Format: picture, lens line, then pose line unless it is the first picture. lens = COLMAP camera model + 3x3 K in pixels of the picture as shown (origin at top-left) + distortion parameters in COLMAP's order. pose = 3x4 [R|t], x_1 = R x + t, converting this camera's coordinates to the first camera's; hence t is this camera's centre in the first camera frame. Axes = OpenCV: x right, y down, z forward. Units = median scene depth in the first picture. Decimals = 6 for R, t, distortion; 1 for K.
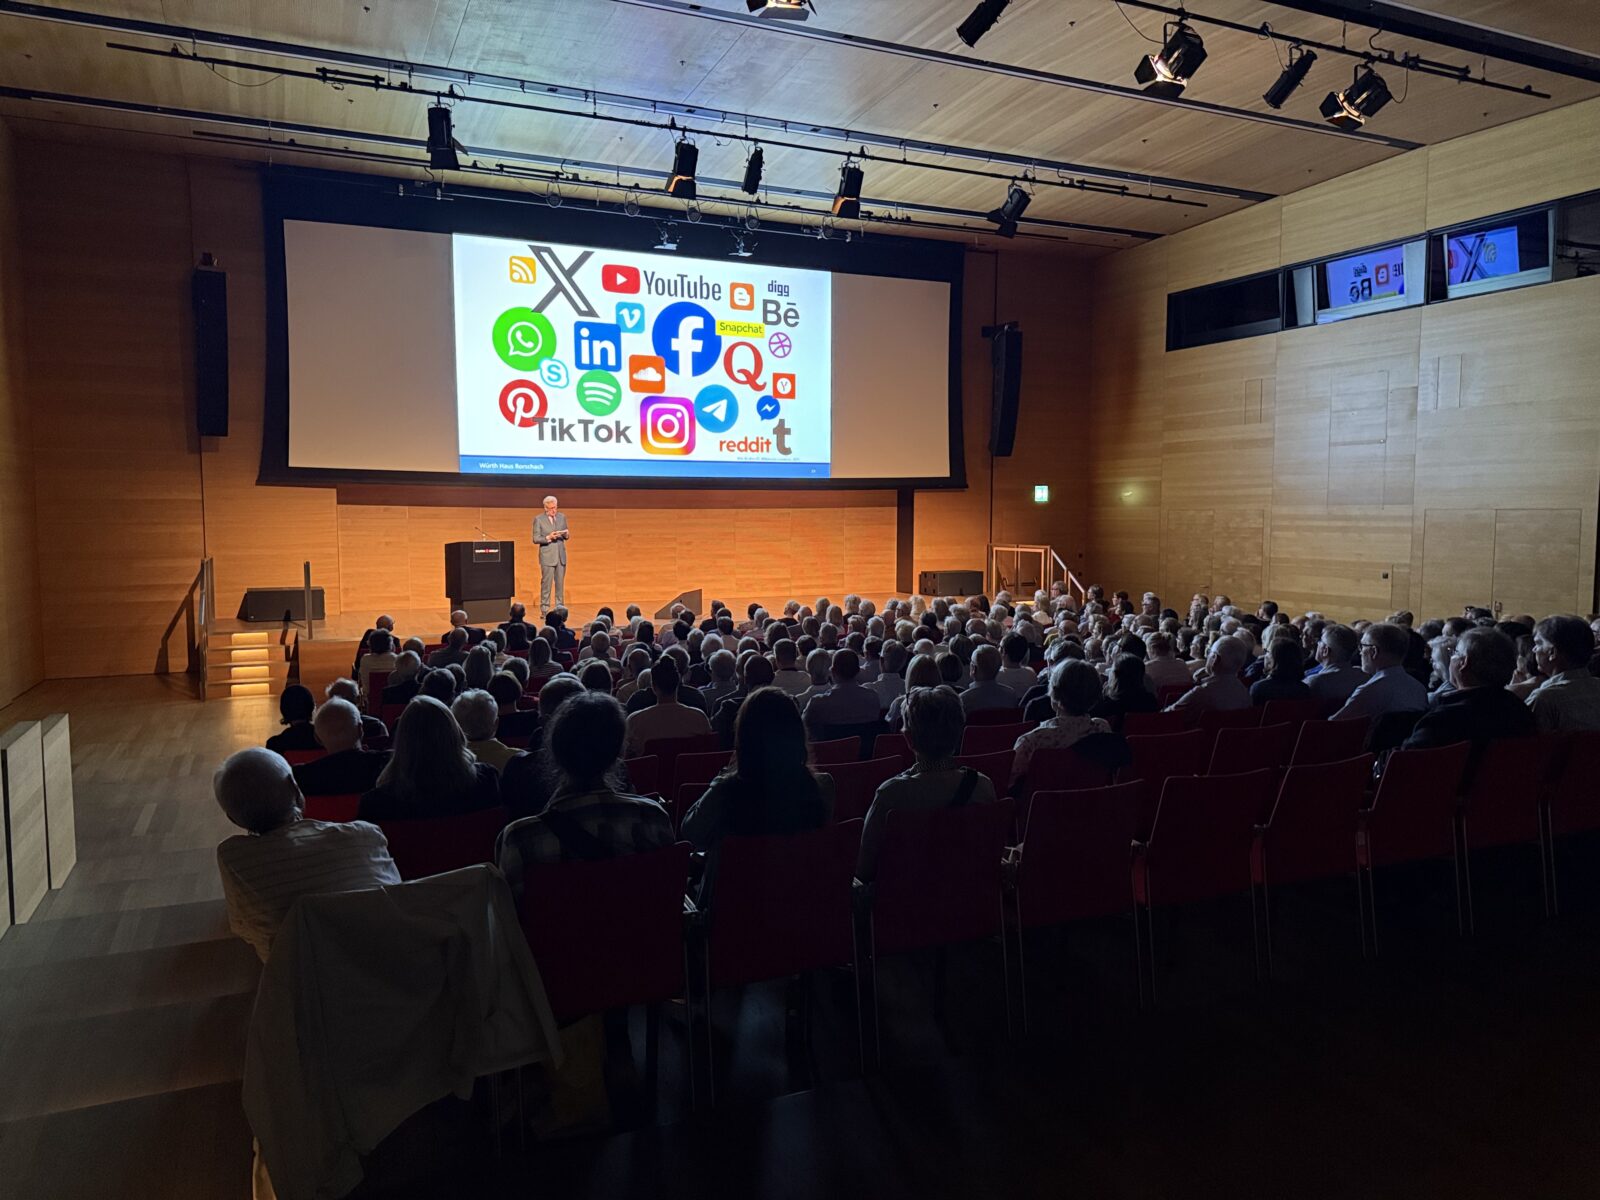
lens RADIAL K [[1131.7, 0, 800.0], [0, 1131.7, 600.0], [0, 0, 1]] dist [0.026761, -0.032217]
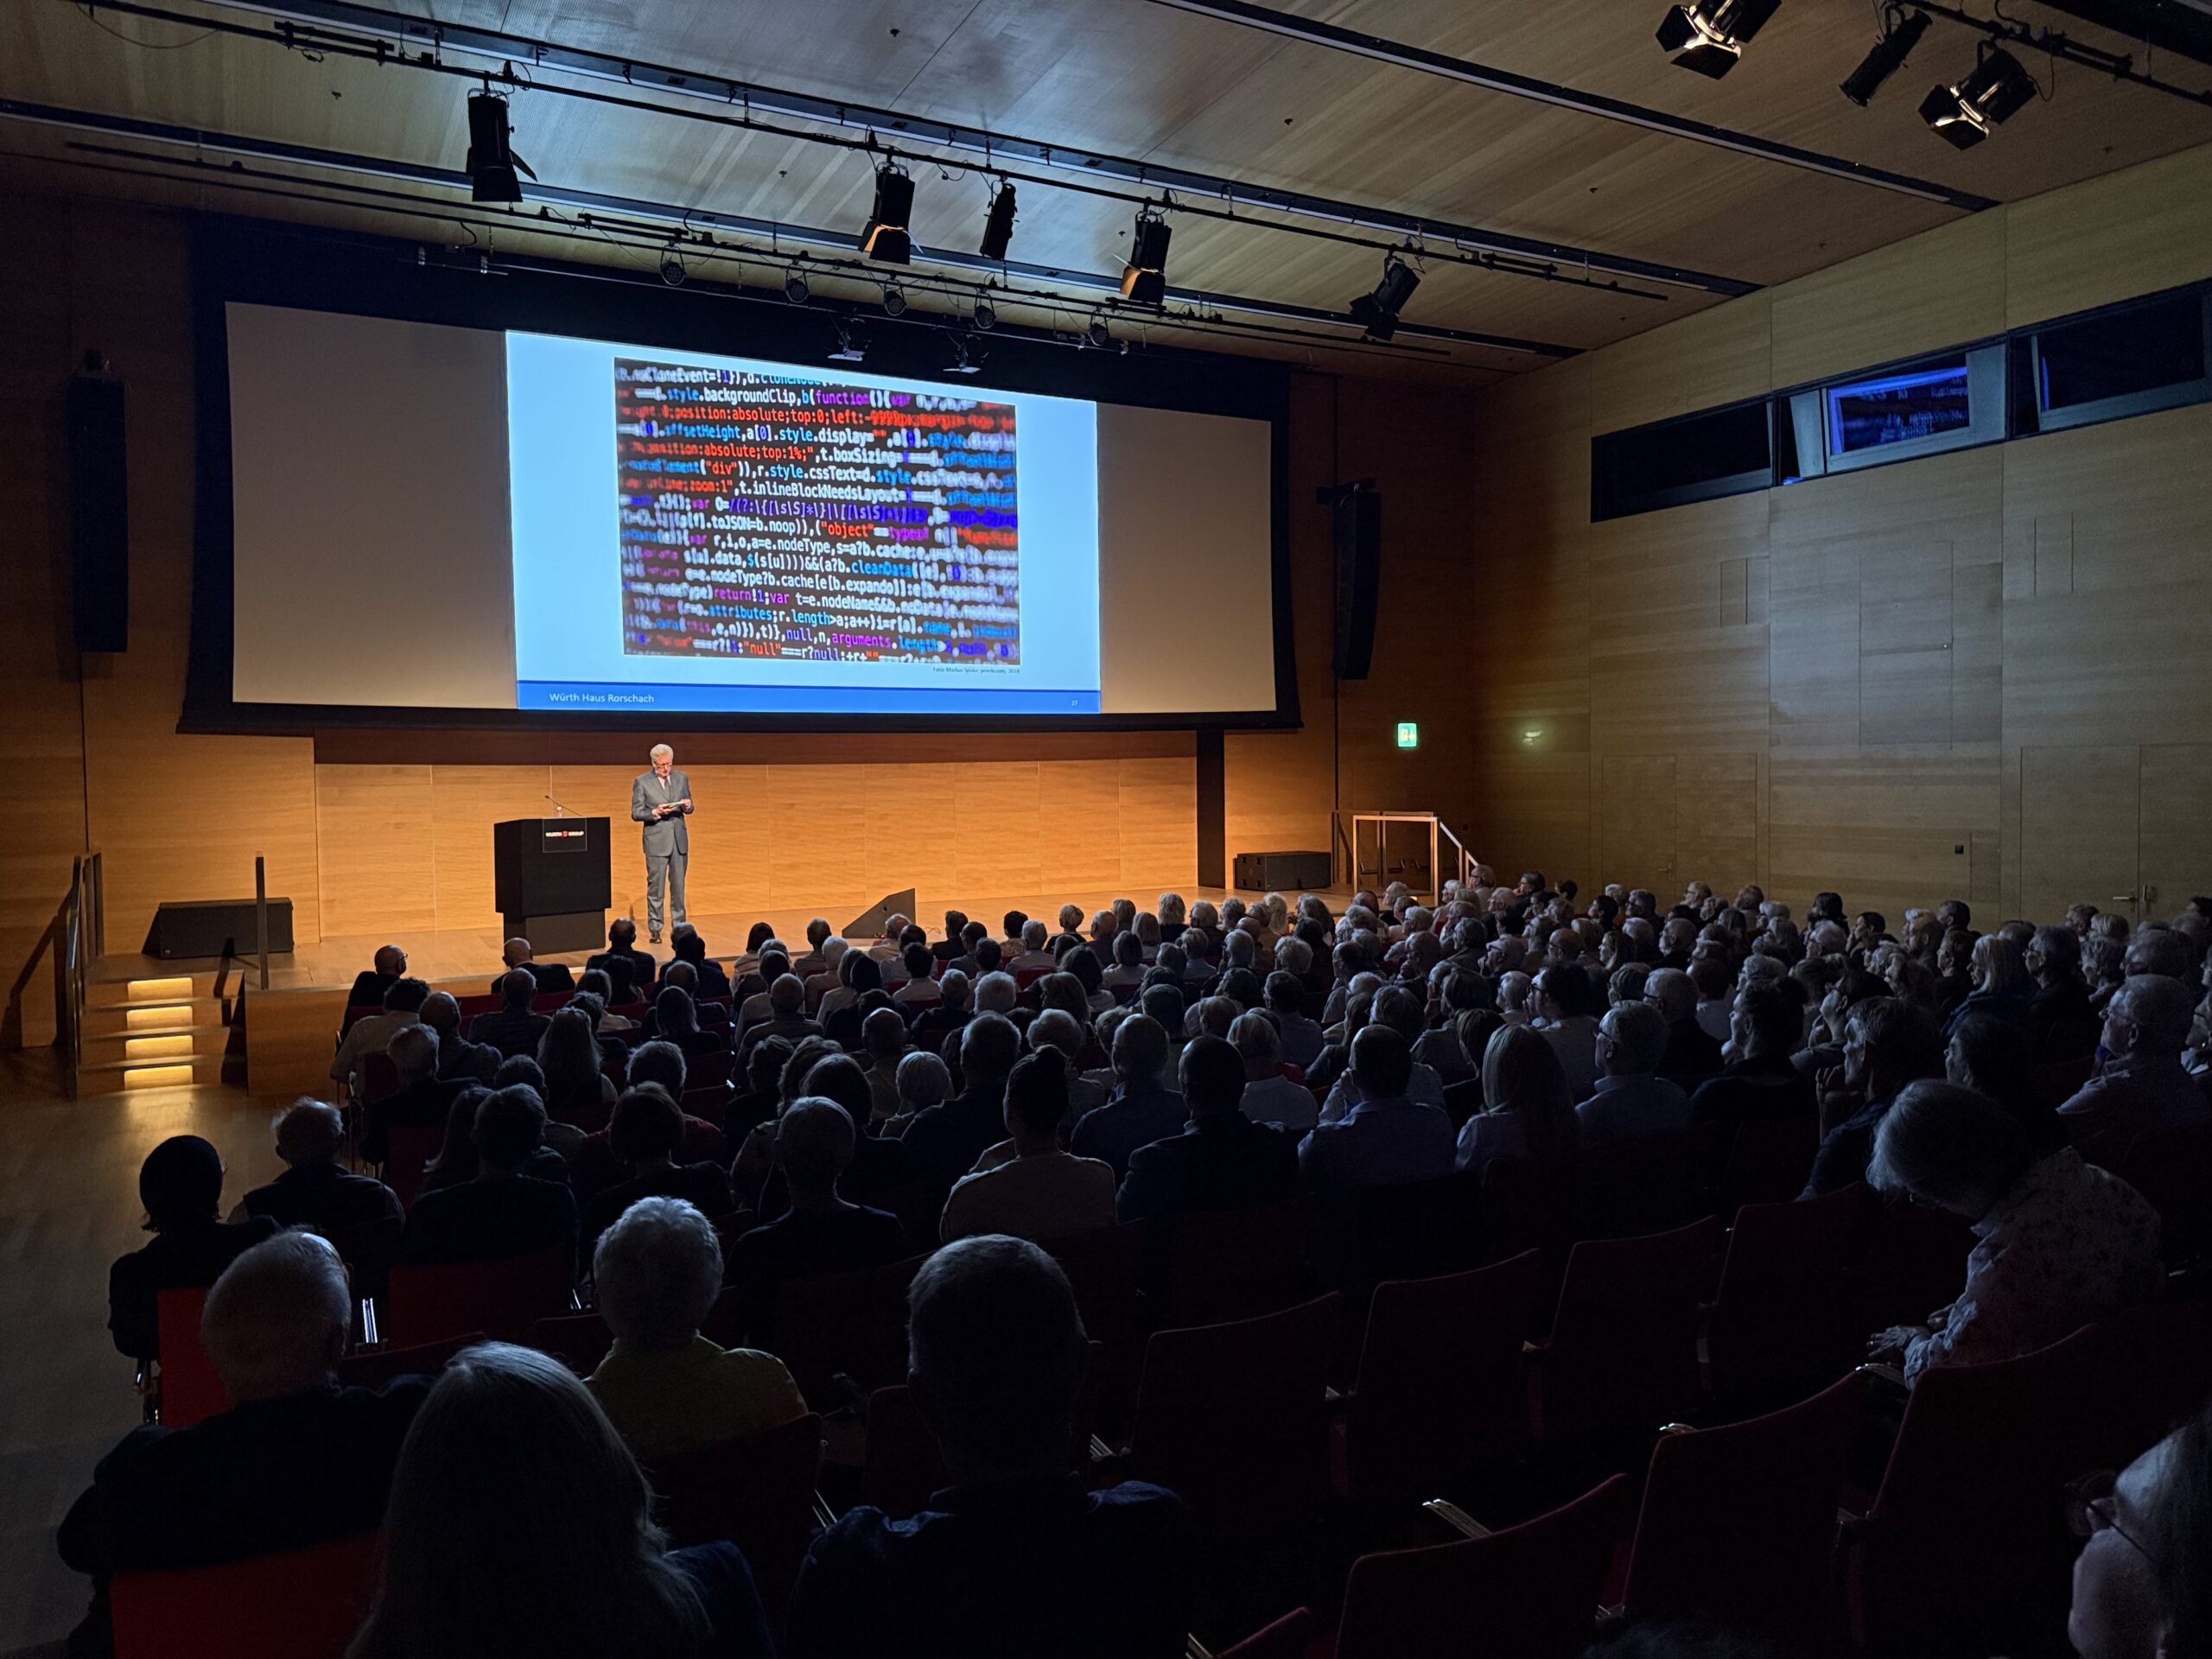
lens RADIAL K [[1564.6, 0, 1106.0], [0, 1564.6, 829.5], [0, 0, 1]] dist [0.026761, -0.032217]
pose [[0.997155, -0.016655, 0.073516, -0.046084], [0.019764, 0.998932, -0.041773, -0.004455], [-0.072741, 0.043107, 0.996419, 0.129193]]
